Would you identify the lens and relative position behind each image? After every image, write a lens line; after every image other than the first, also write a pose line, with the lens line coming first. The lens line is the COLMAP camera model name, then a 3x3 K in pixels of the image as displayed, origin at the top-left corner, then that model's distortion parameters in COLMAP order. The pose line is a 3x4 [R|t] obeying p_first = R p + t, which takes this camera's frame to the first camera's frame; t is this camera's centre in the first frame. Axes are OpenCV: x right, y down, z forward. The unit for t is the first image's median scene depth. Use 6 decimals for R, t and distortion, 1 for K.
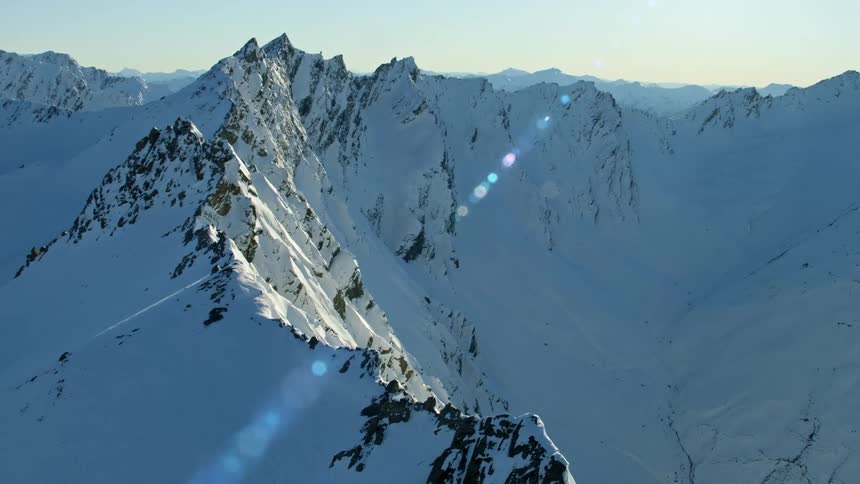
lens RADIAL K [[925.8, 0, 427.9], [0, 925.8, 247.0], [0, 0, 1]] dist [-0.136233, 0.000000]
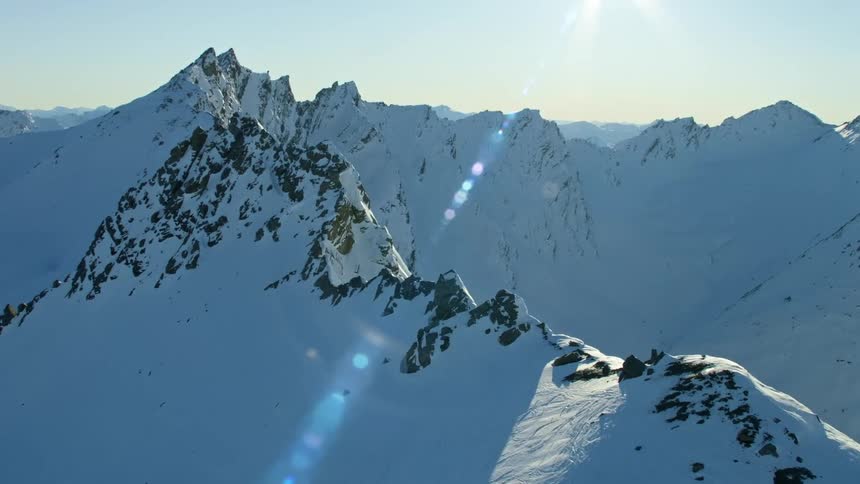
lens RADIAL K [[925.8, 0, 432.0], [0, 925.8, 238.2], [0, 0, 1]] dist [-0.136233, 0.000000]
pose [[0.991562, -0.011880, 0.129090, -0.075143], [0.018390, 0.998612, -0.049351, -0.003716], [-0.128324, 0.051309, 0.990404, 0.105086]]
